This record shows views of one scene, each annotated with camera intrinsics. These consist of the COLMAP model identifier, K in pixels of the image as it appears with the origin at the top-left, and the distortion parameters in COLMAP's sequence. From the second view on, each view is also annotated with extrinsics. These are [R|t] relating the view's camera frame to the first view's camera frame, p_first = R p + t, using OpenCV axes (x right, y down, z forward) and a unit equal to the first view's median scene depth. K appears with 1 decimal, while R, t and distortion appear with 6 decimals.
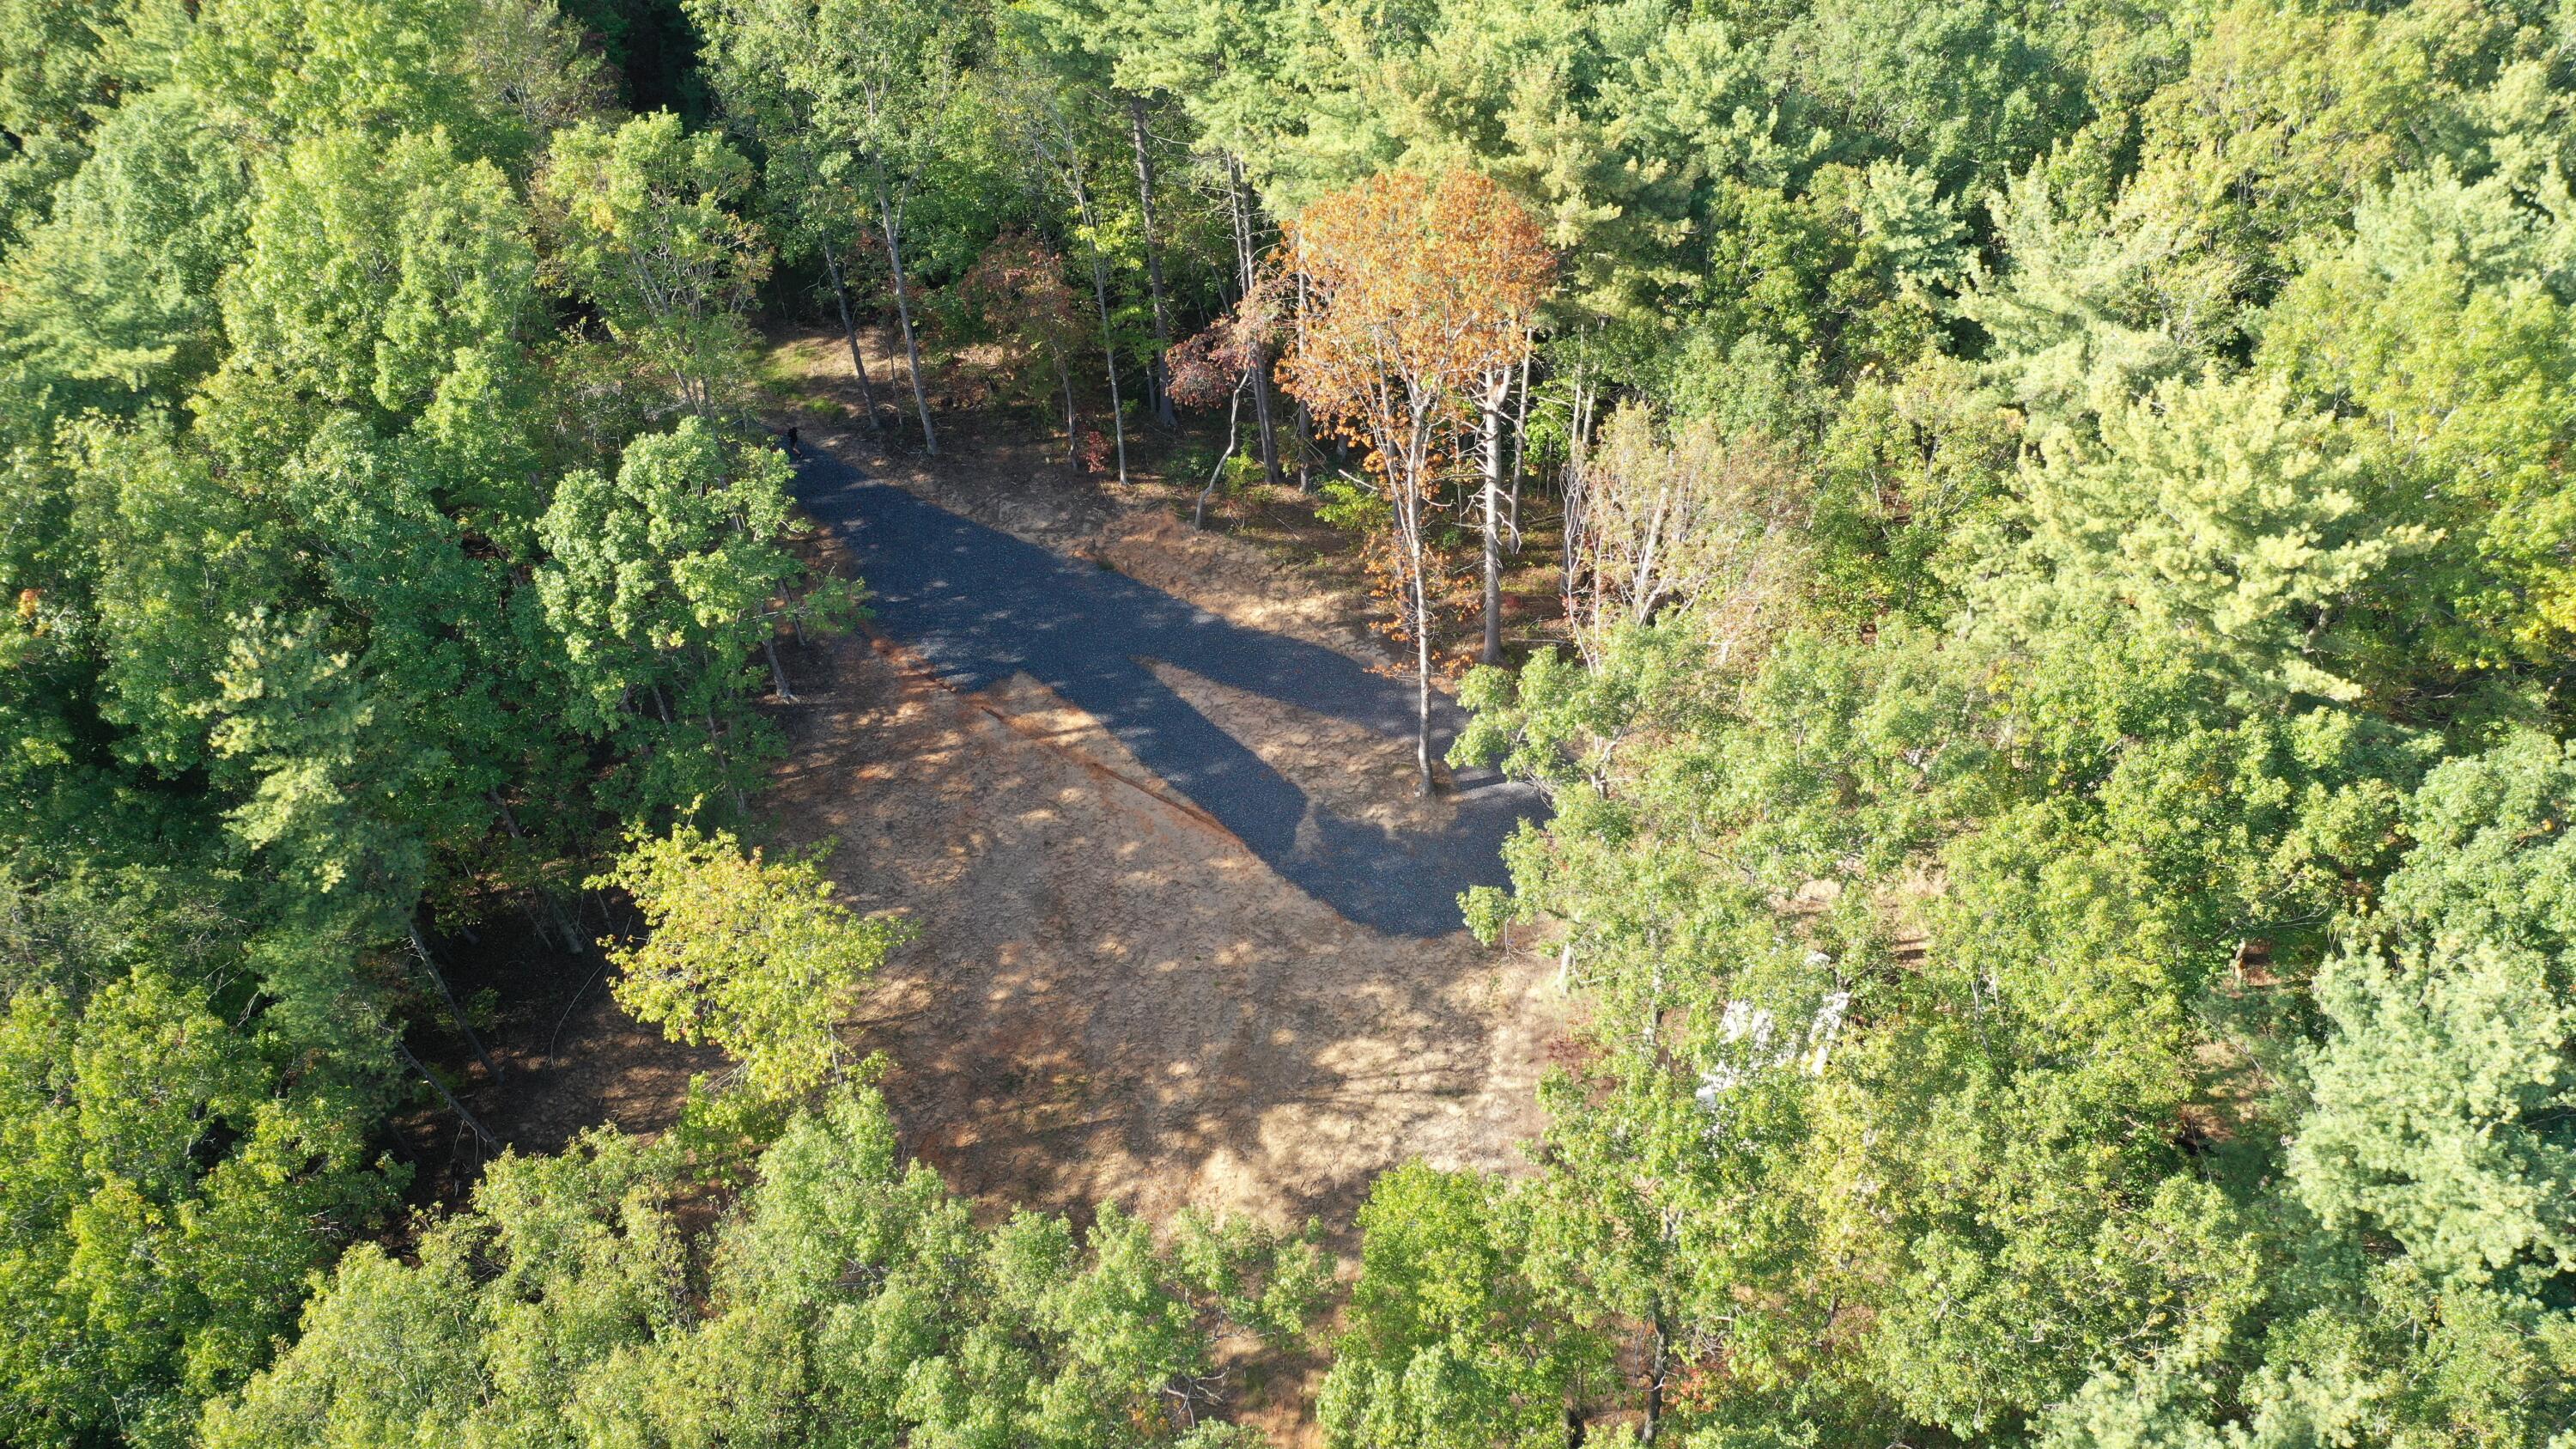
lens RADIAL K [[2030.1, 0, 1288.0], [0, 2030.1, 724.5], [0, 0, 1]] dist [-0.005258, 0.007016]
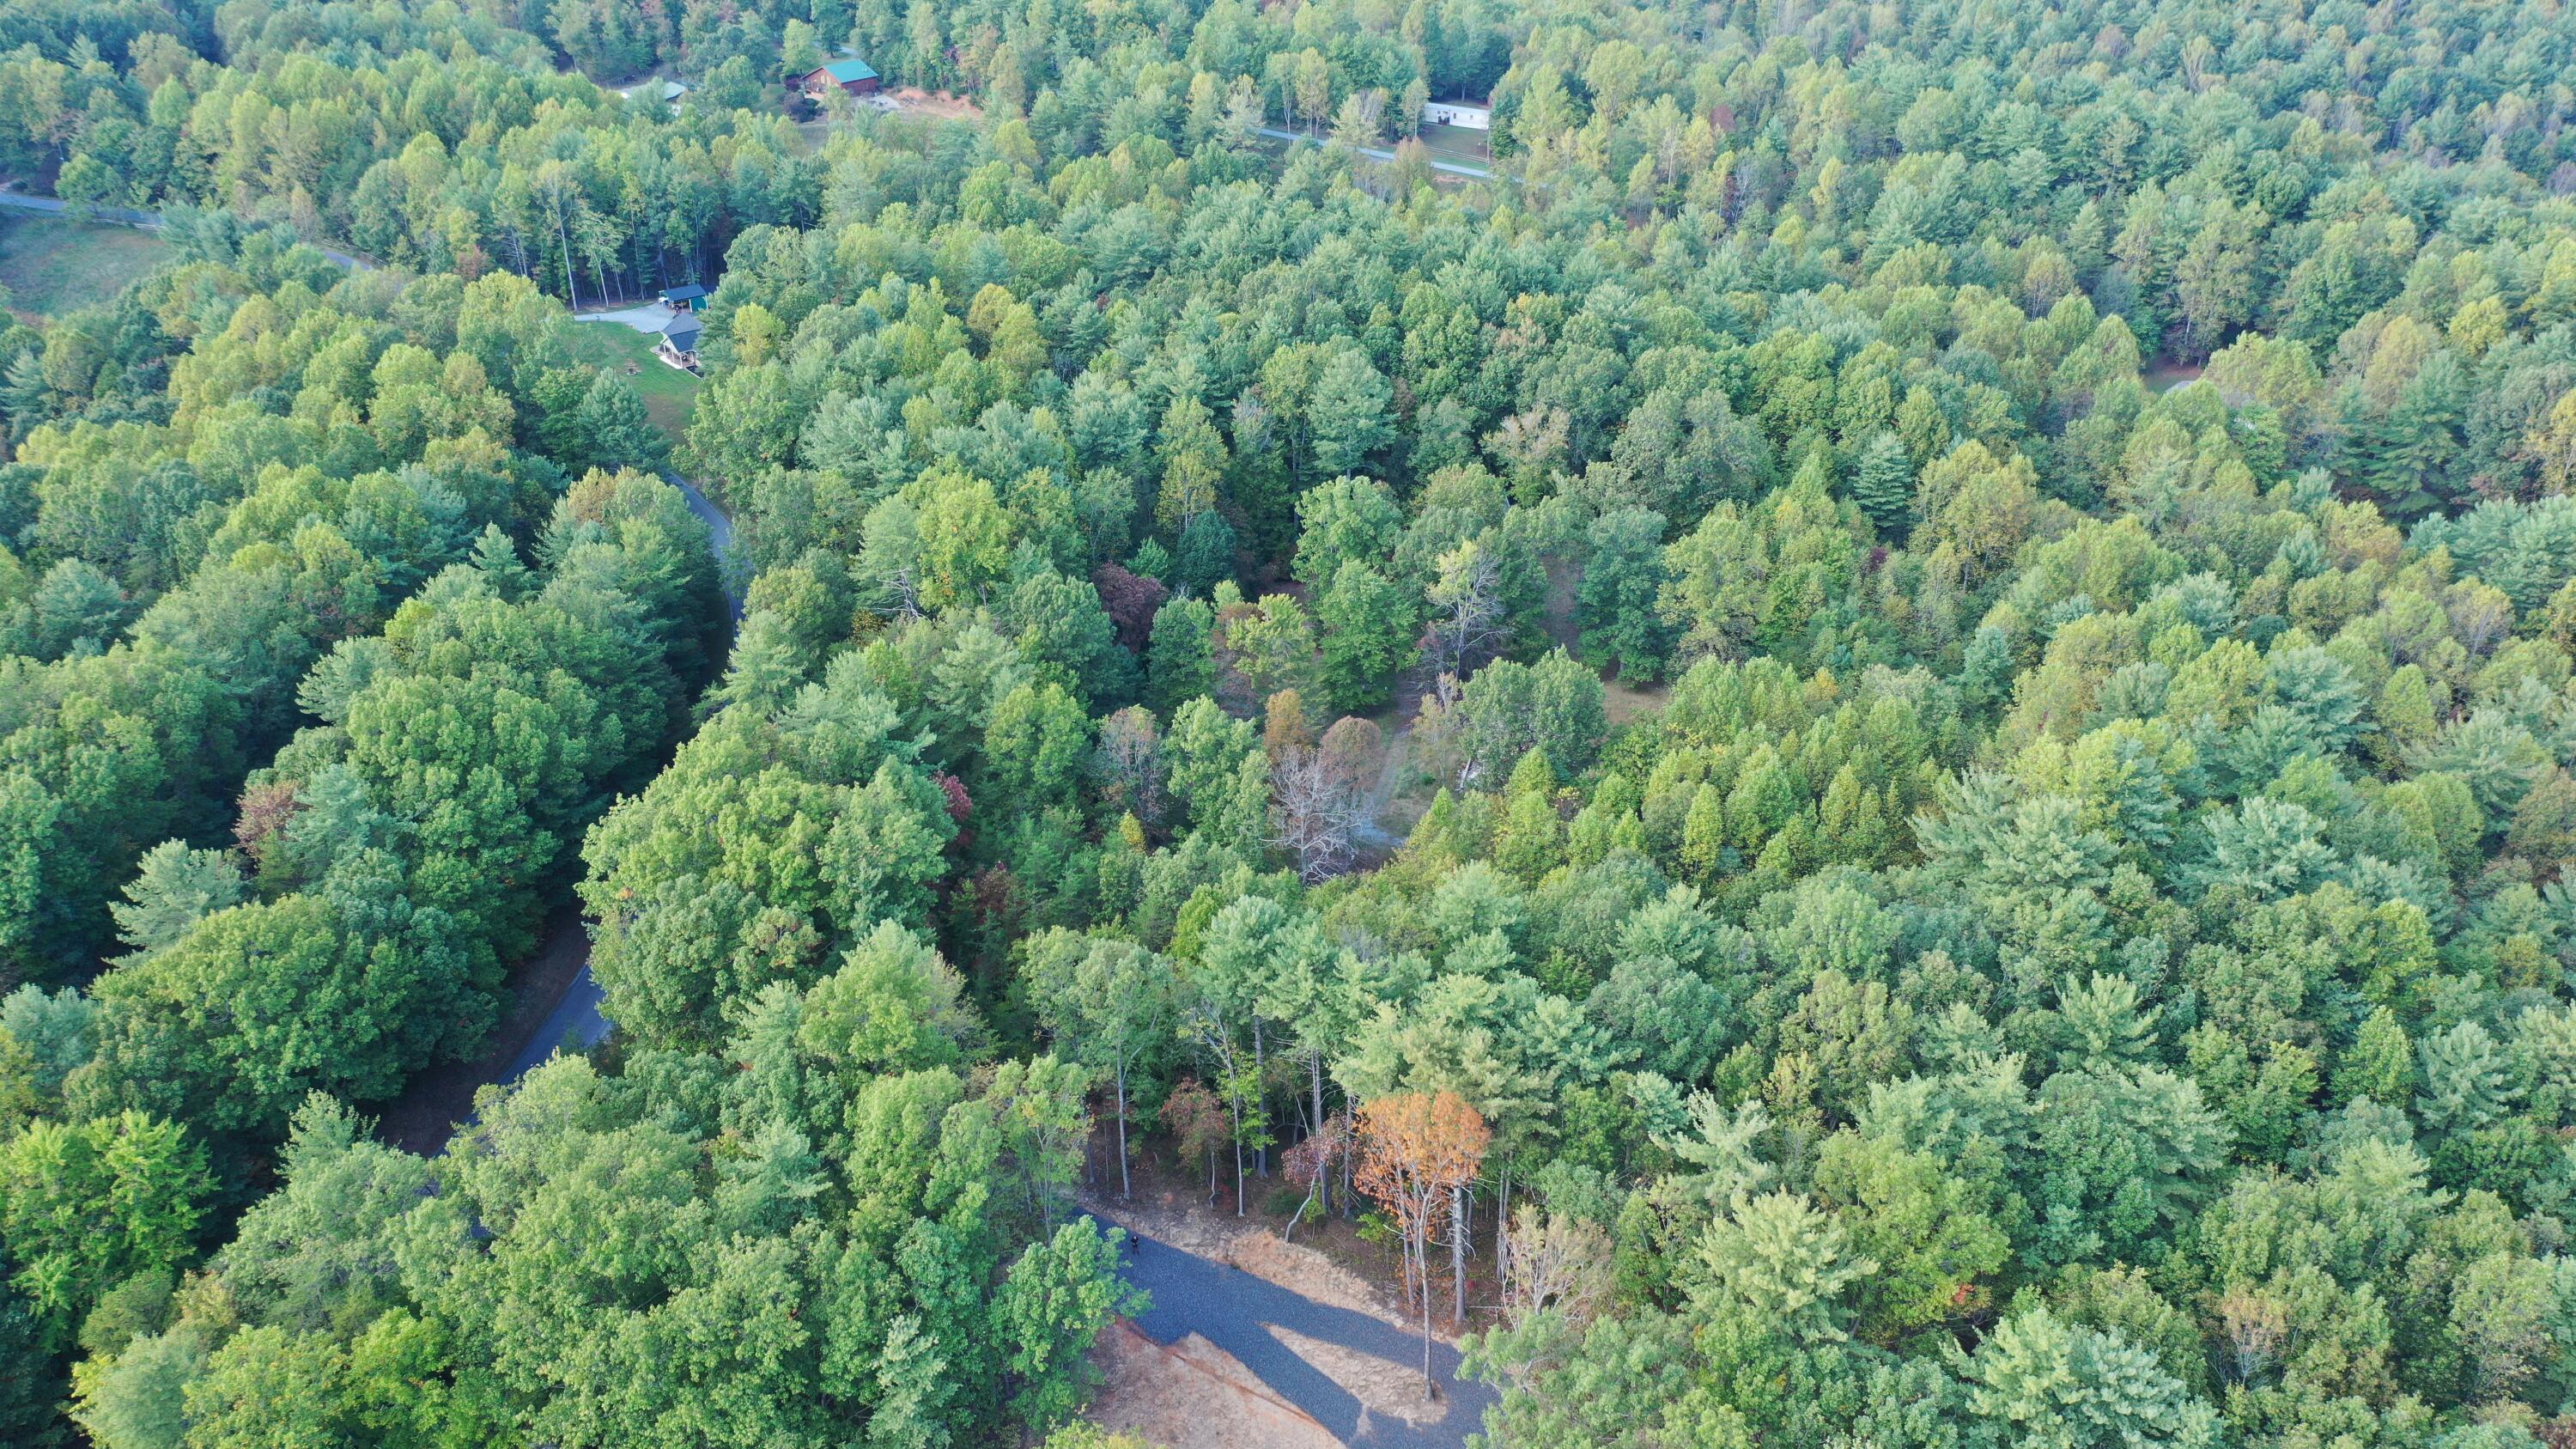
lens RADIAL K [[2030.1, 0, 1288.0], [0, 2030.1, 724.5], [0, 0, 1]] dist [-0.005258, 0.007016]
pose [[0.999173, -0.008002, 0.039855, -0.154234], [0.019441, 0.955113, -0.295604, -0.010029], [-0.035701, 0.296135, 0.954479, -1.104898]]
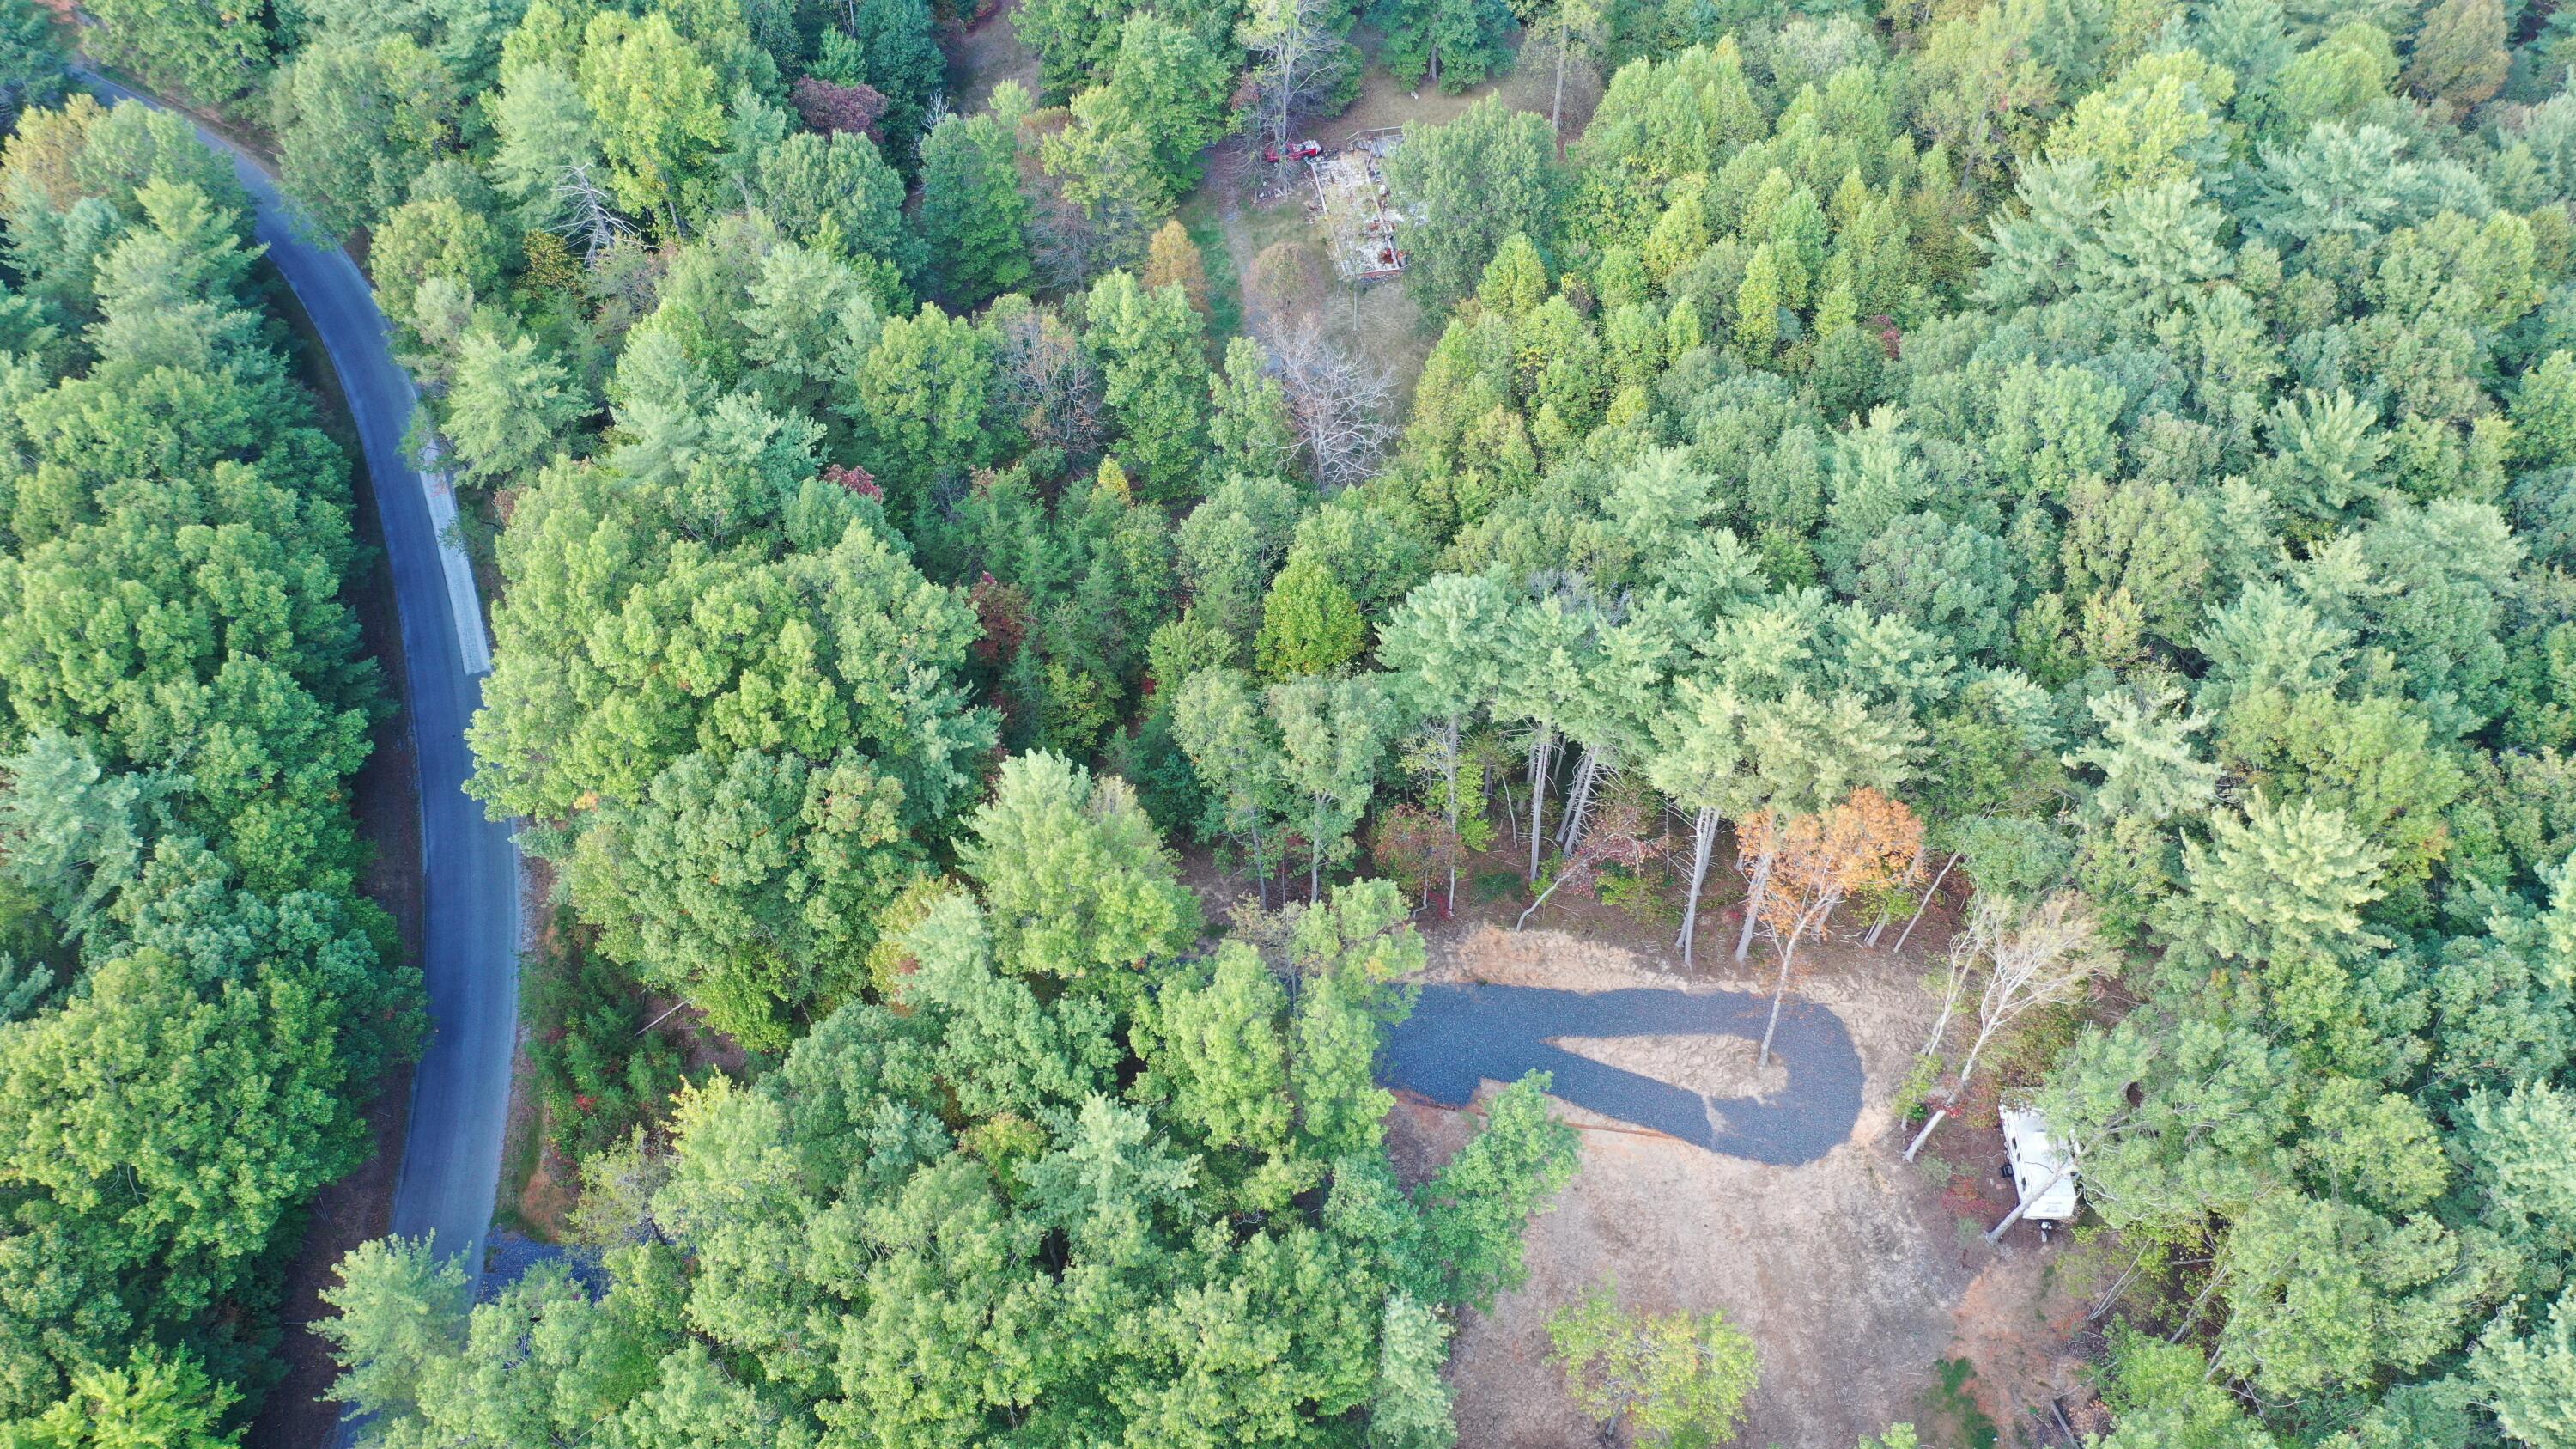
lens RADIAL K [[2030.1, 0, 1288.0], [0, 2030.1, 724.5], [0, 0, 1]] dist [-0.005258, 0.007016]
pose [[0.906692, -0.319379, 0.275512, -0.784891], [0.306107, 0.947626, 0.091126, -0.602345], [-0.290186, 0.001713, 0.956969, -0.511892]]
